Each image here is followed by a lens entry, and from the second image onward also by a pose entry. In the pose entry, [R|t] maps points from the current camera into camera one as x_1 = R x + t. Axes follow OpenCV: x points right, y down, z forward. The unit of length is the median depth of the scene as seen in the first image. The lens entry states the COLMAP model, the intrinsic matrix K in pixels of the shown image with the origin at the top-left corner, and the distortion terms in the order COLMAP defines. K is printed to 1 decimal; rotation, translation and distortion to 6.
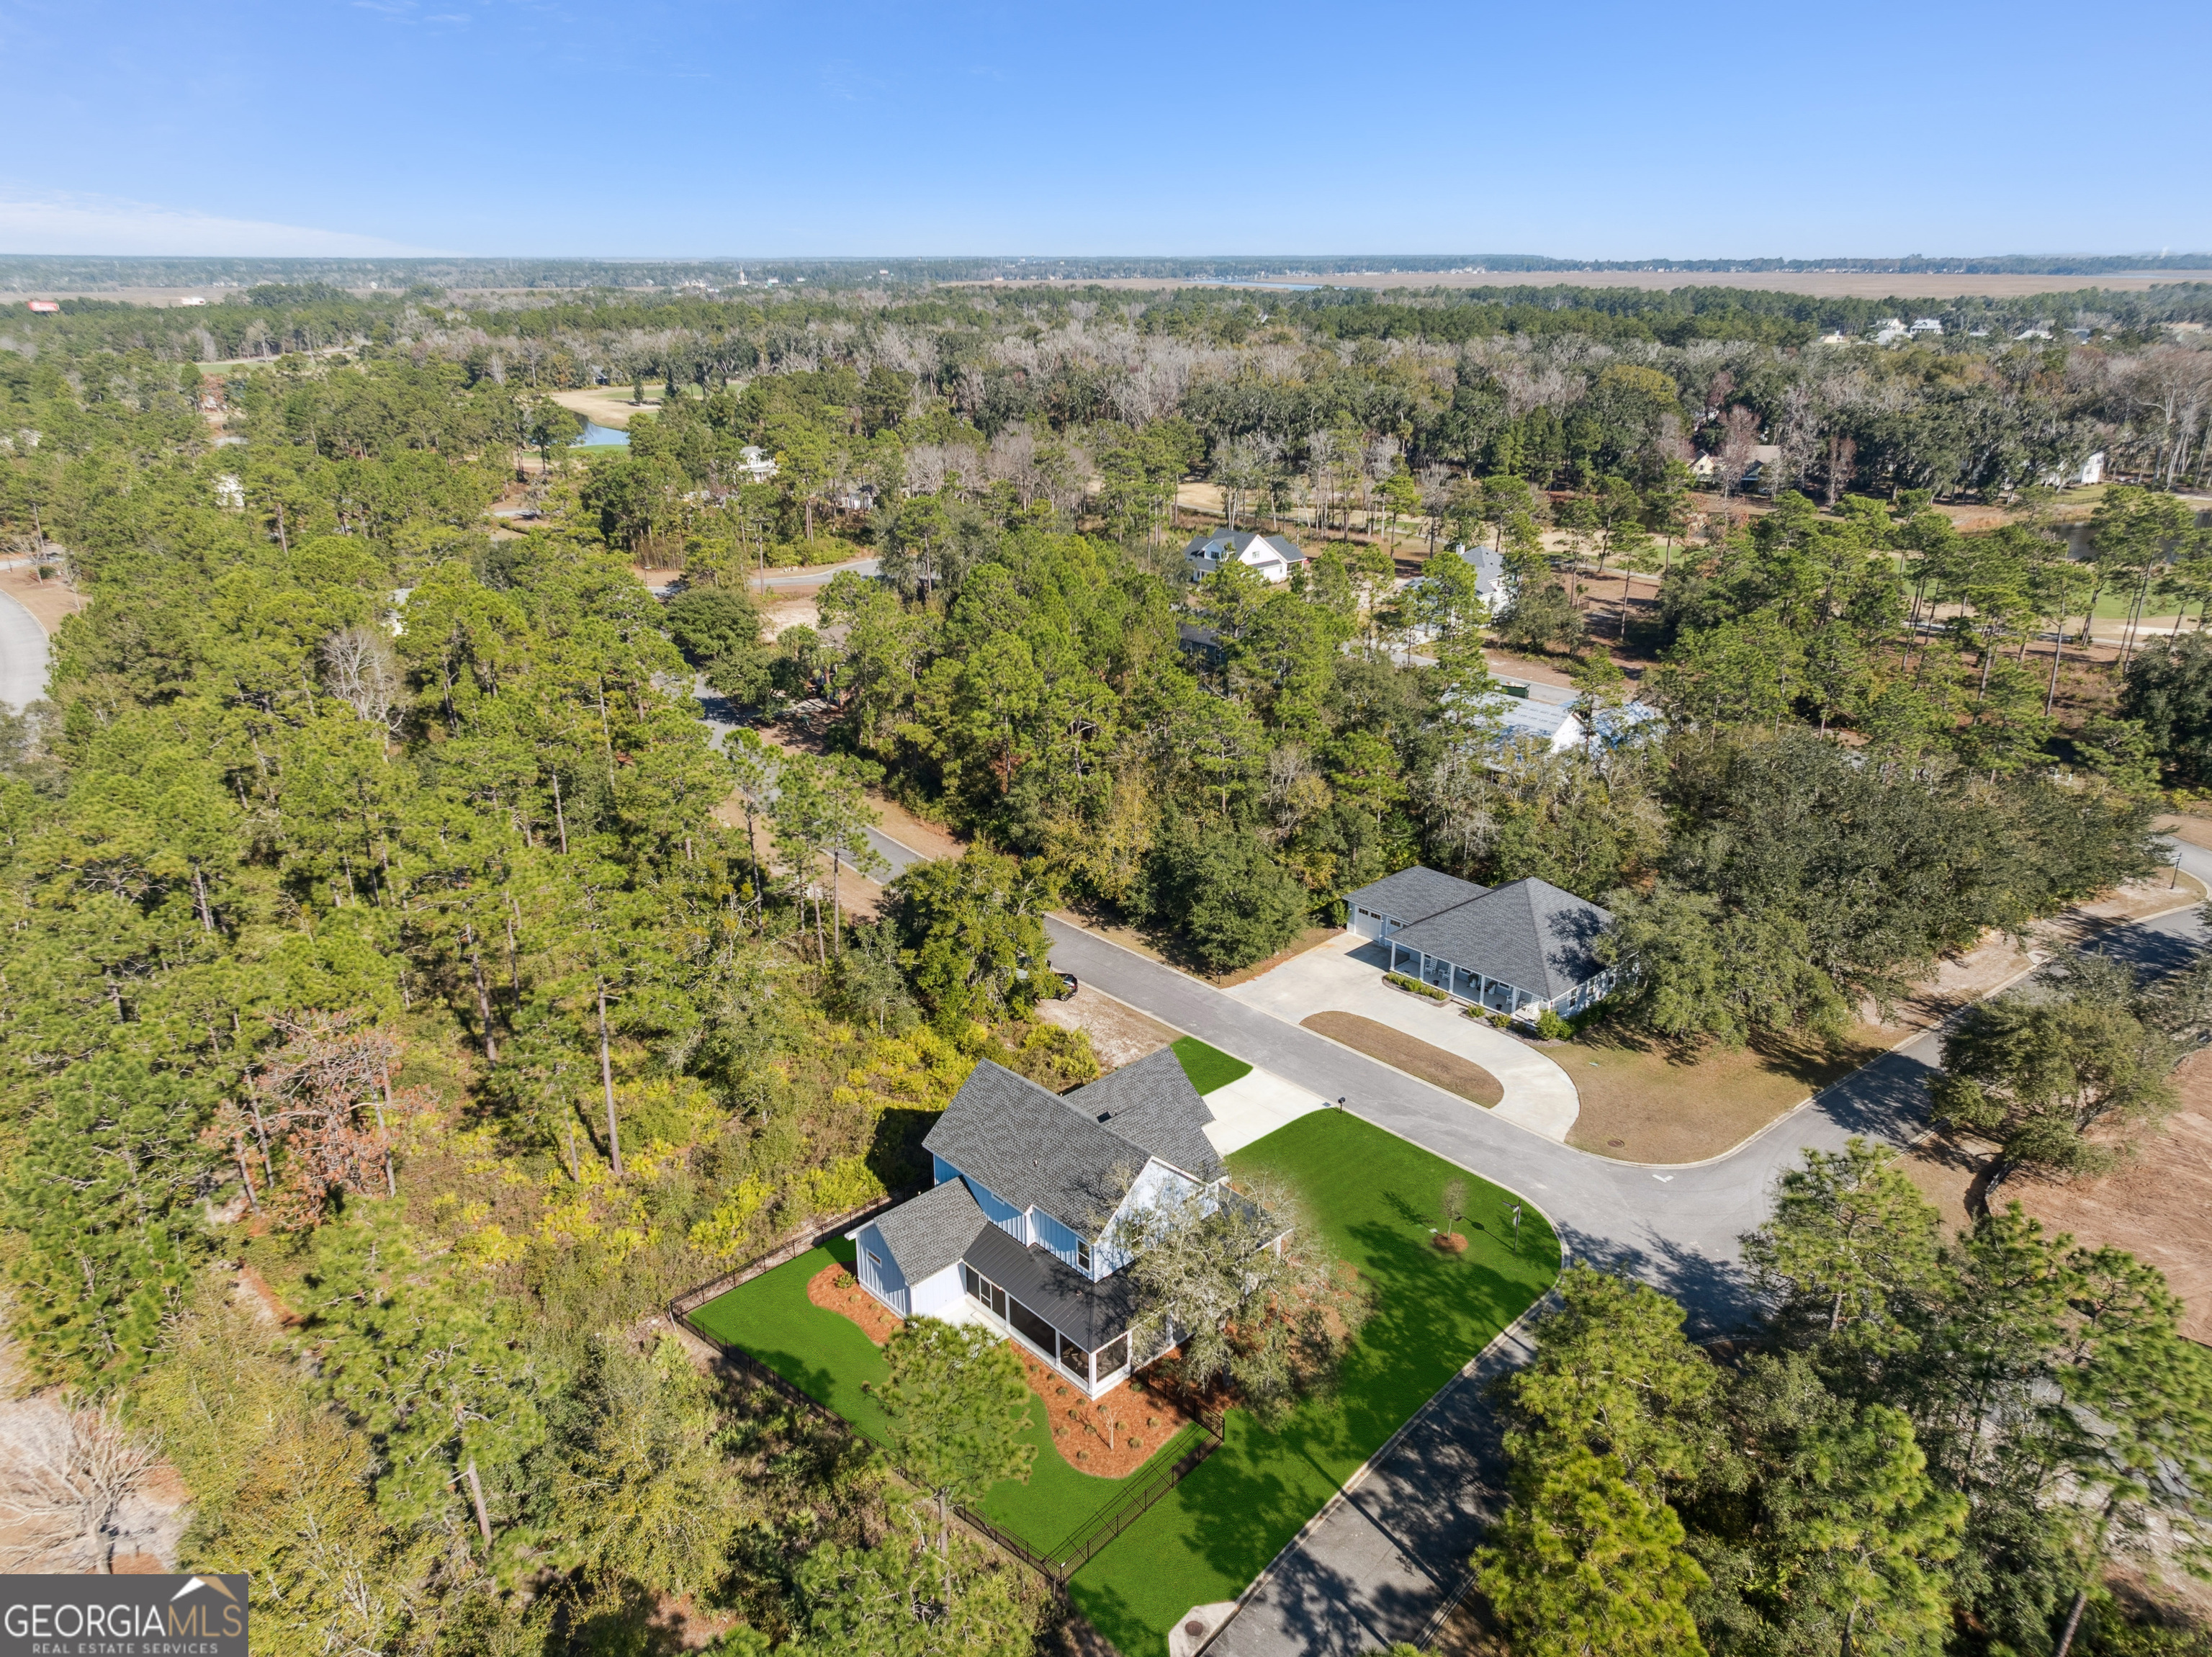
lens RADIAL K [[1511.5, 0, 1095.5], [0, 1511.5, 824.2], [0, 0, 1]] dist [0.001246, 0.000787]
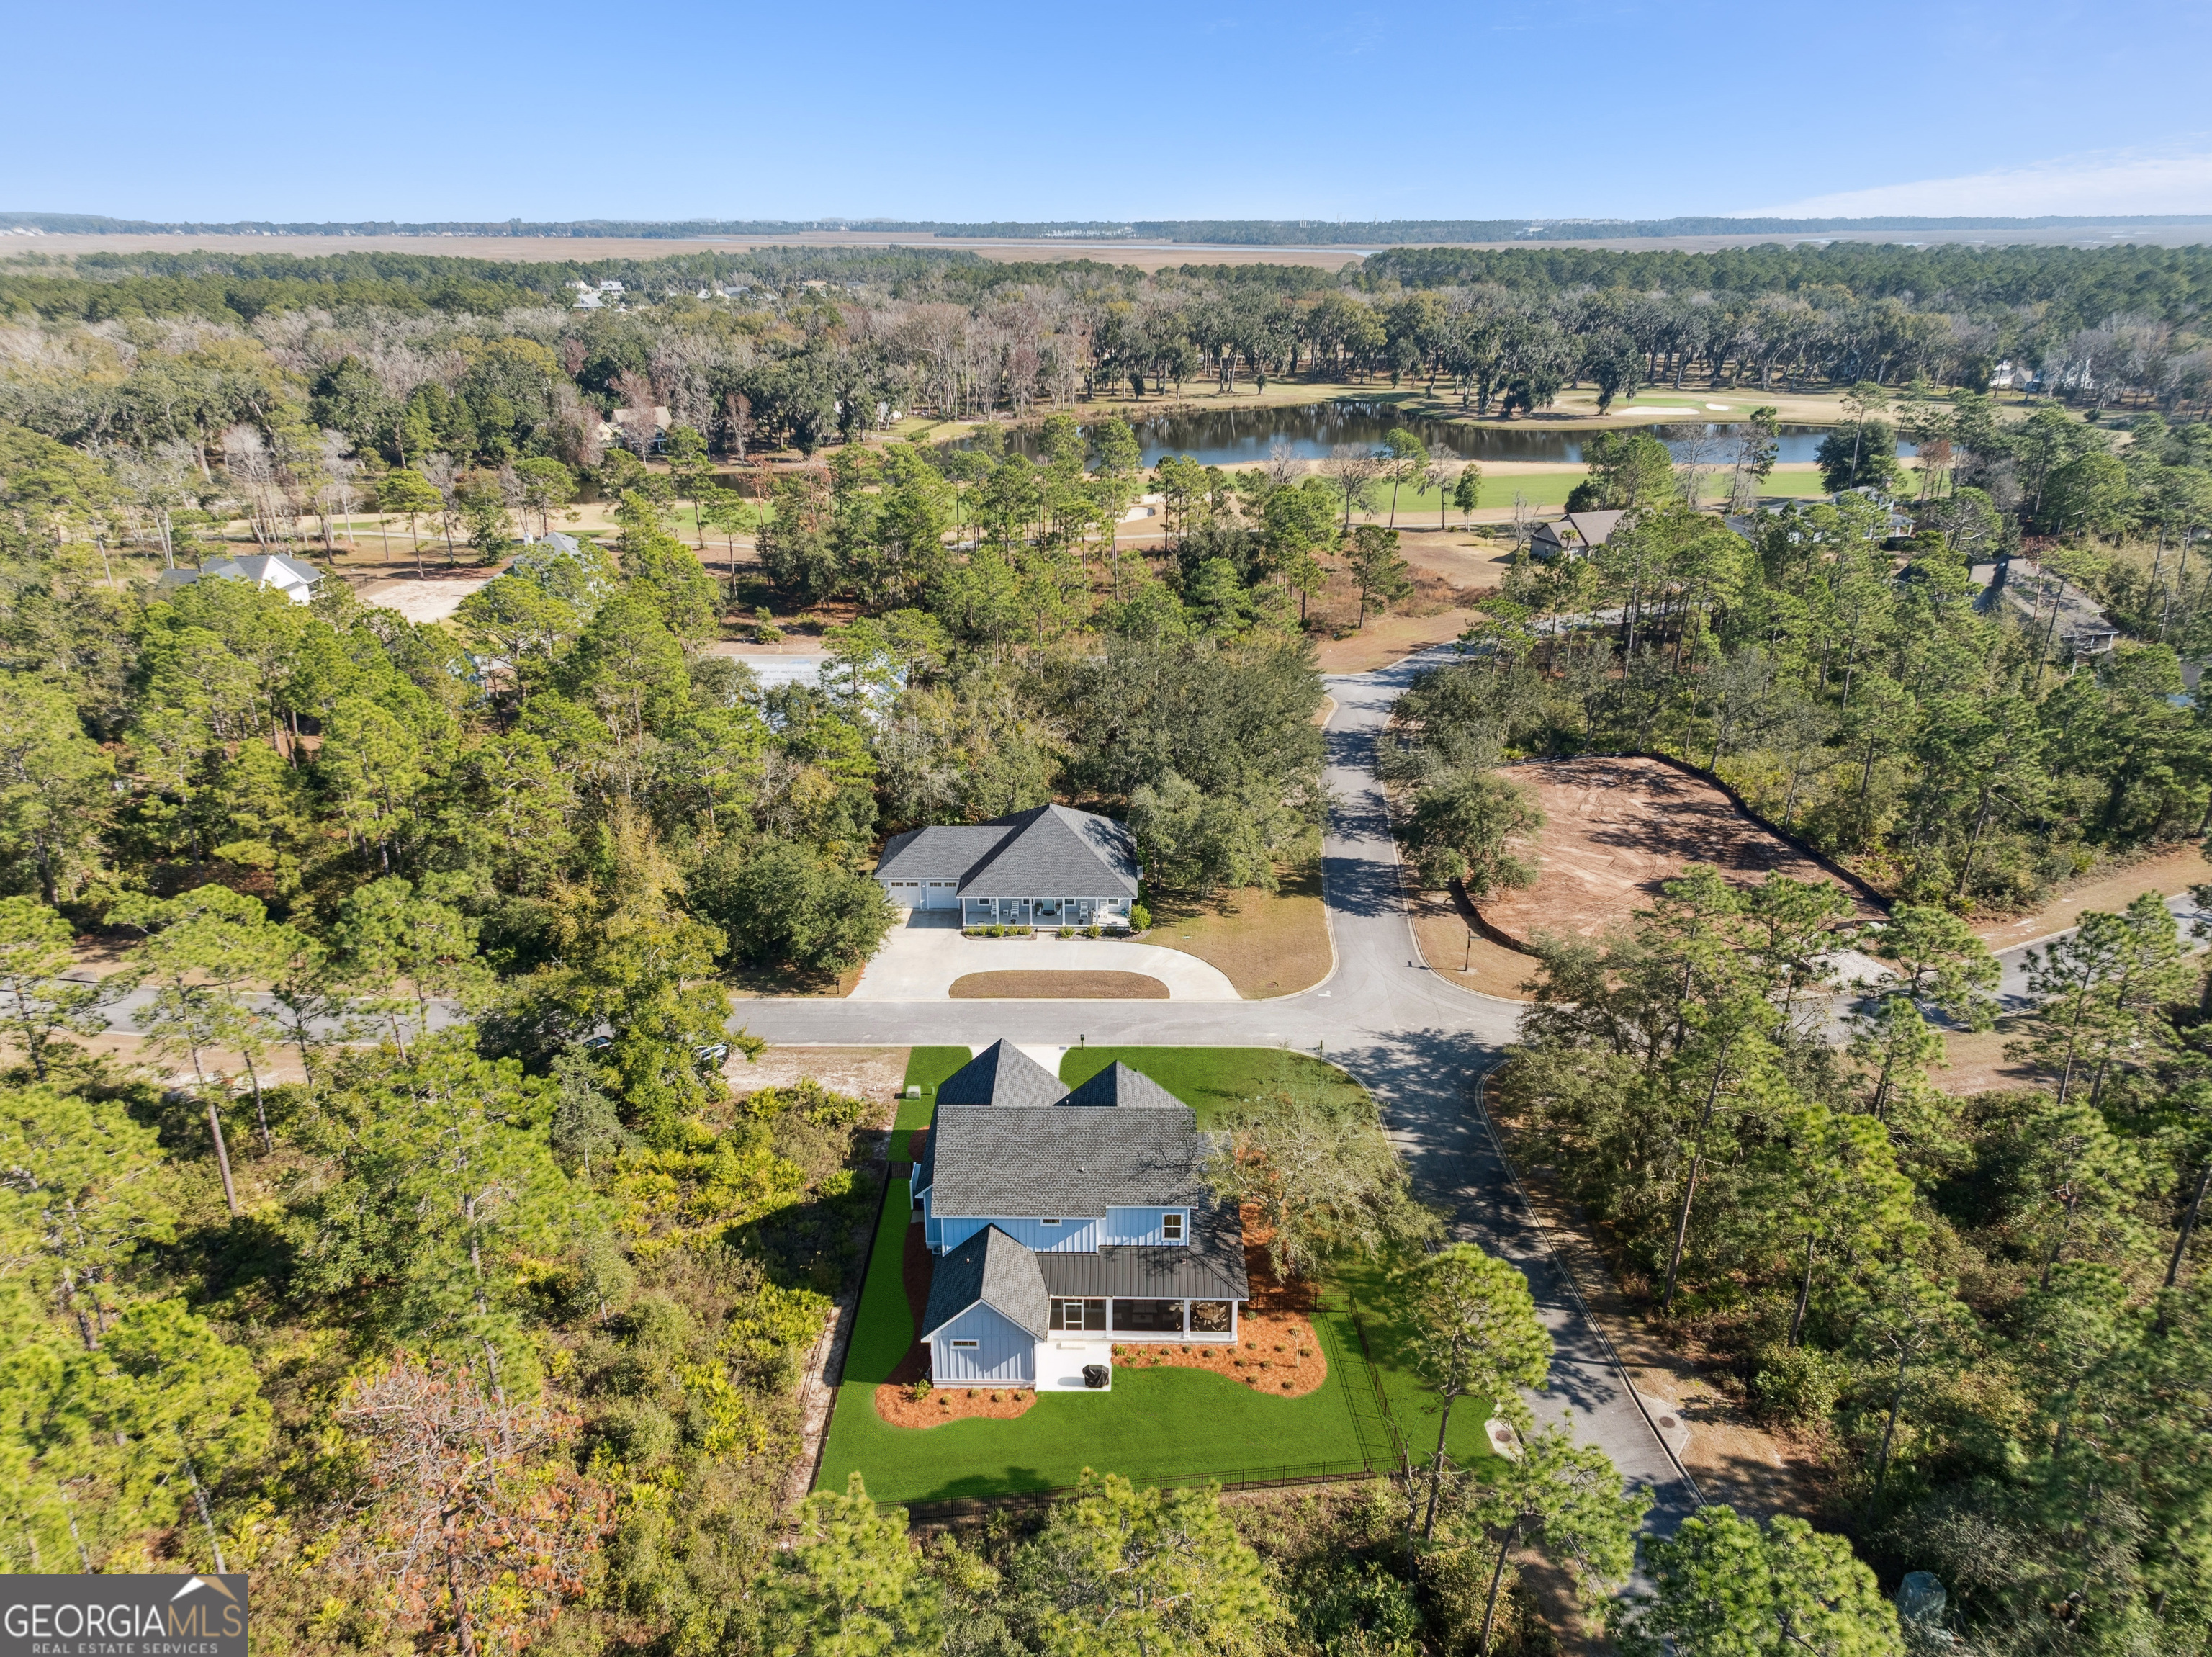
lens RADIAL K [[1530.4, 0, 1114.6], [0, 1530.4, 829.1], [0, 0, 1]] dist [0.023097, -0.009618]
pose [[0.686611, -0.264385, 0.677248, -0.490058], [0.252409, 0.960278, 0.118976, -0.075323], [-0.681802, 0.089253, 0.726071, 0.190610]]
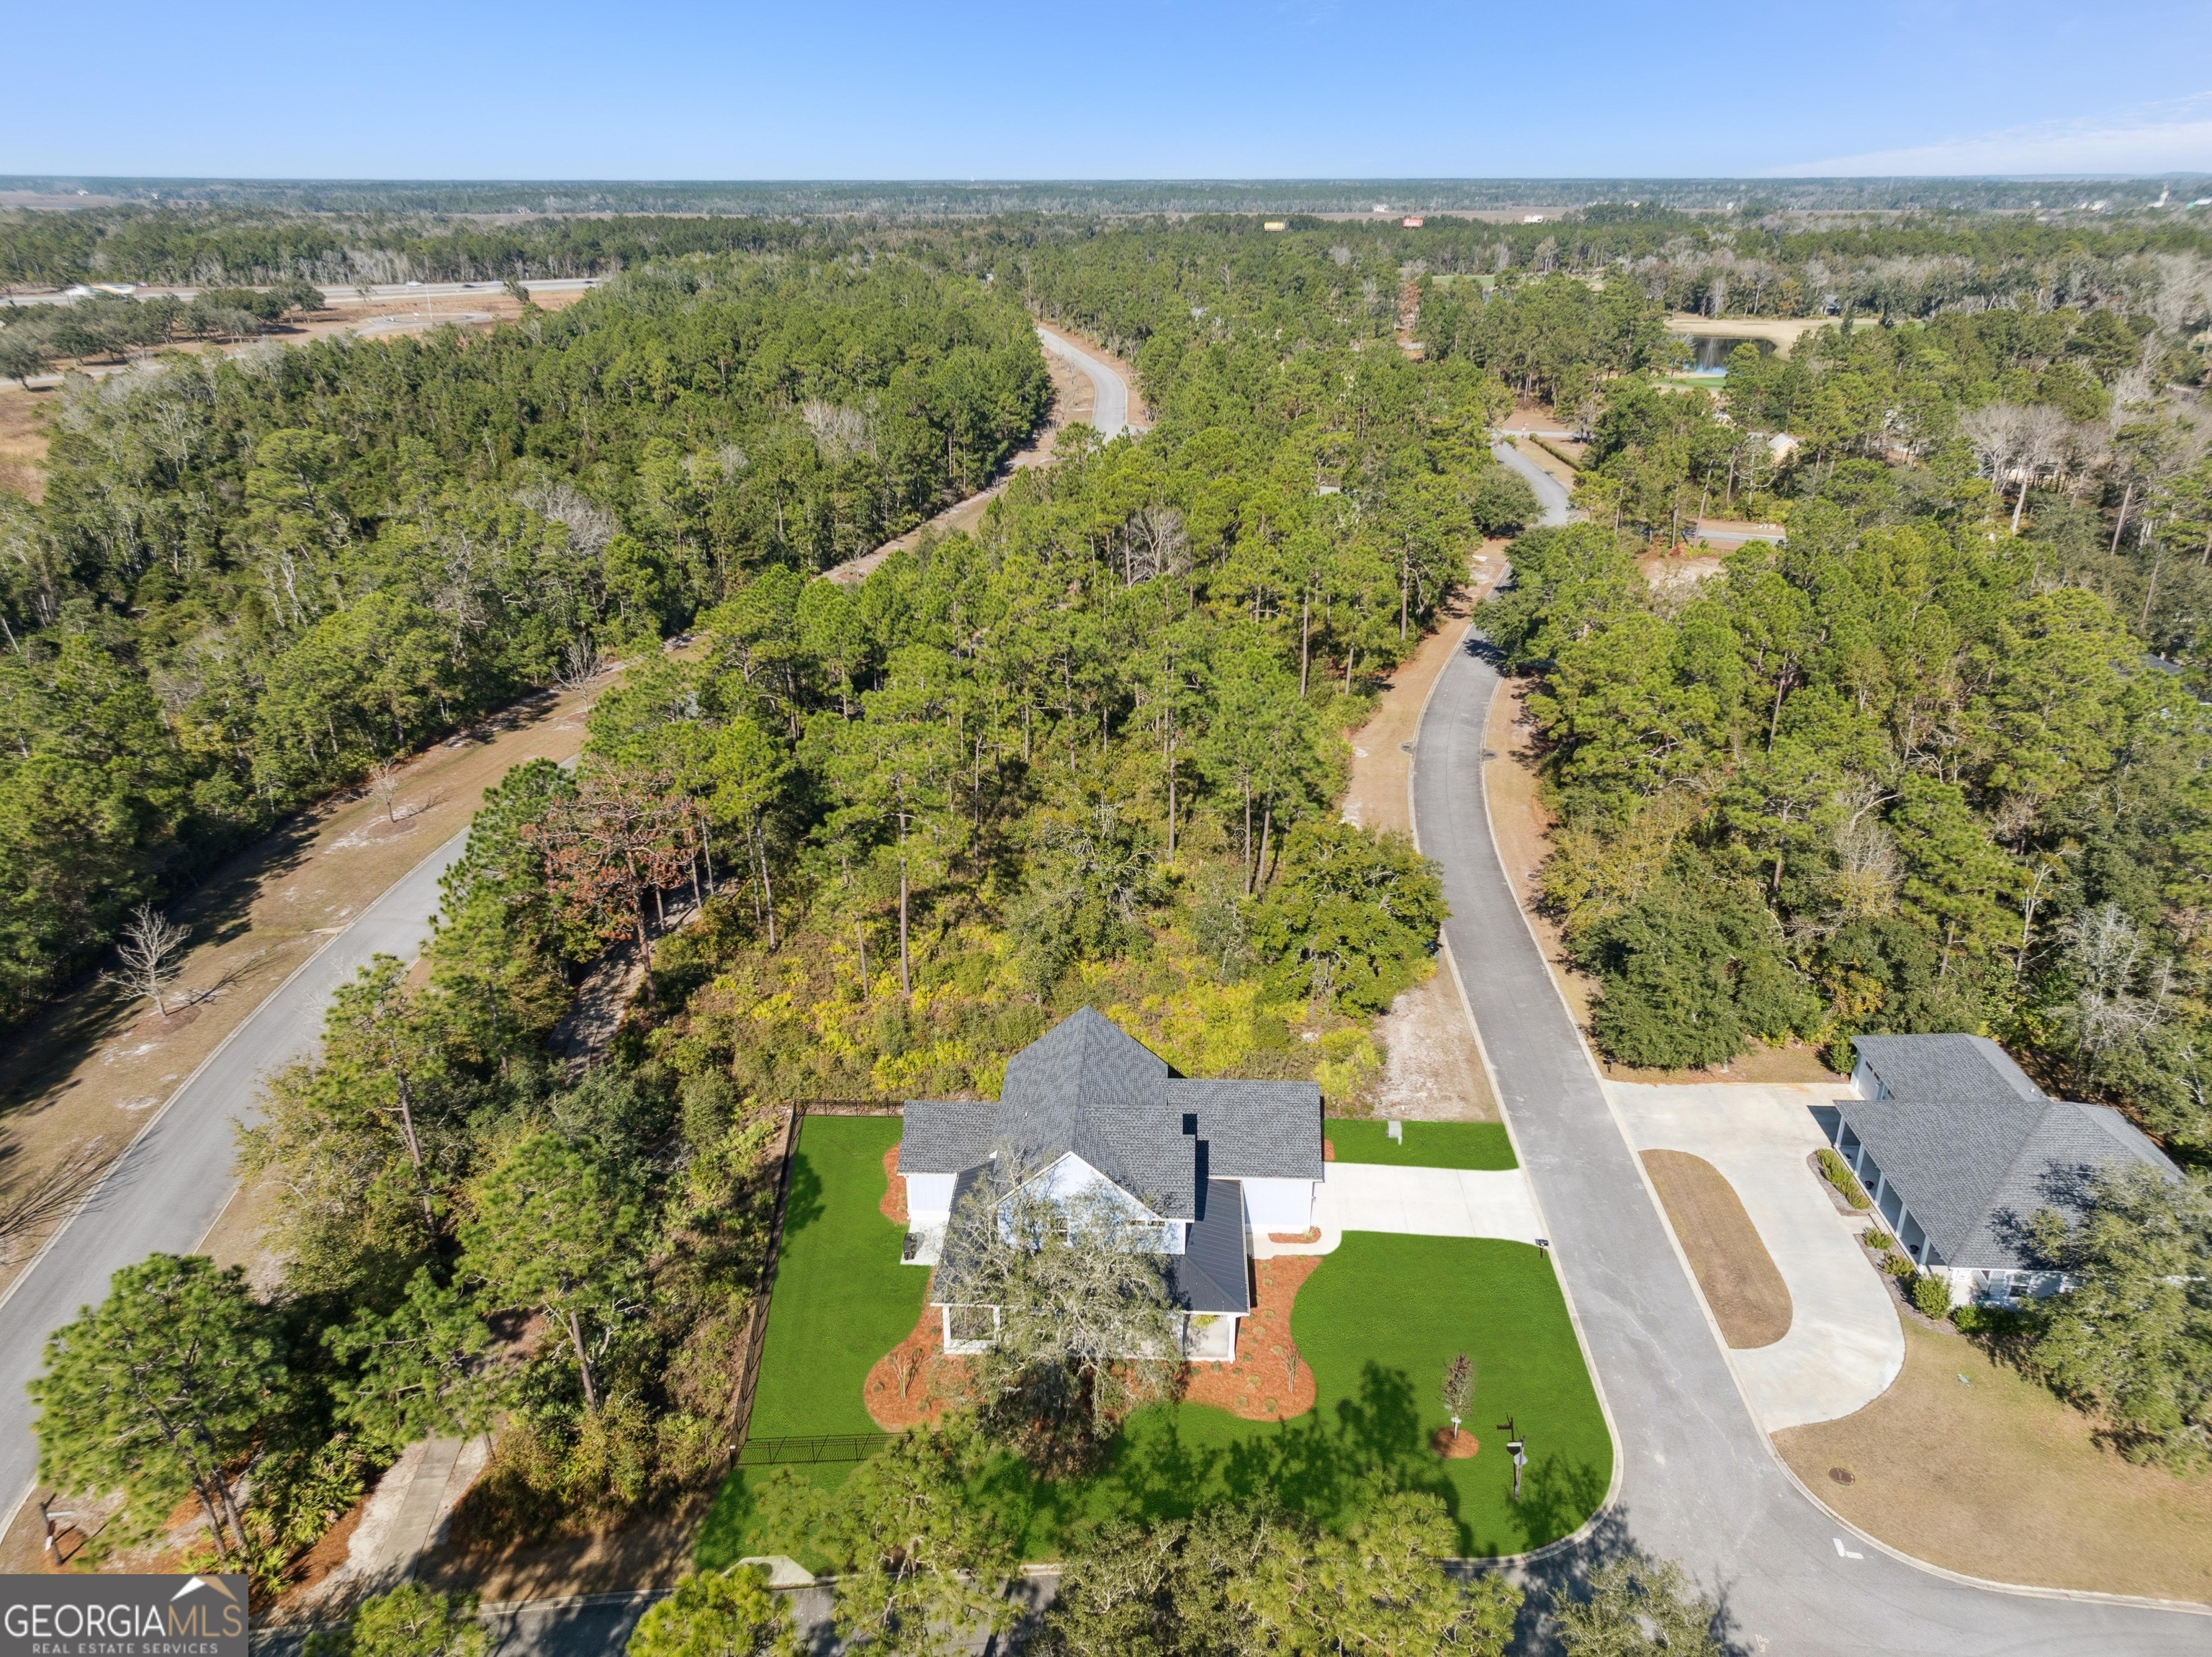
lens RADIAL K [[1530.4, 0, 1114.6], [0, 1530.4, 829.1], [0, 0, 1]] dist [0.023097, -0.009618]
pose [[0.705558, 0.278663, -0.651563, 0.456444], [-0.251884, 0.958015, 0.136970, -0.077397], [0.662376, 0.067478, 0.746127, 0.227054]]
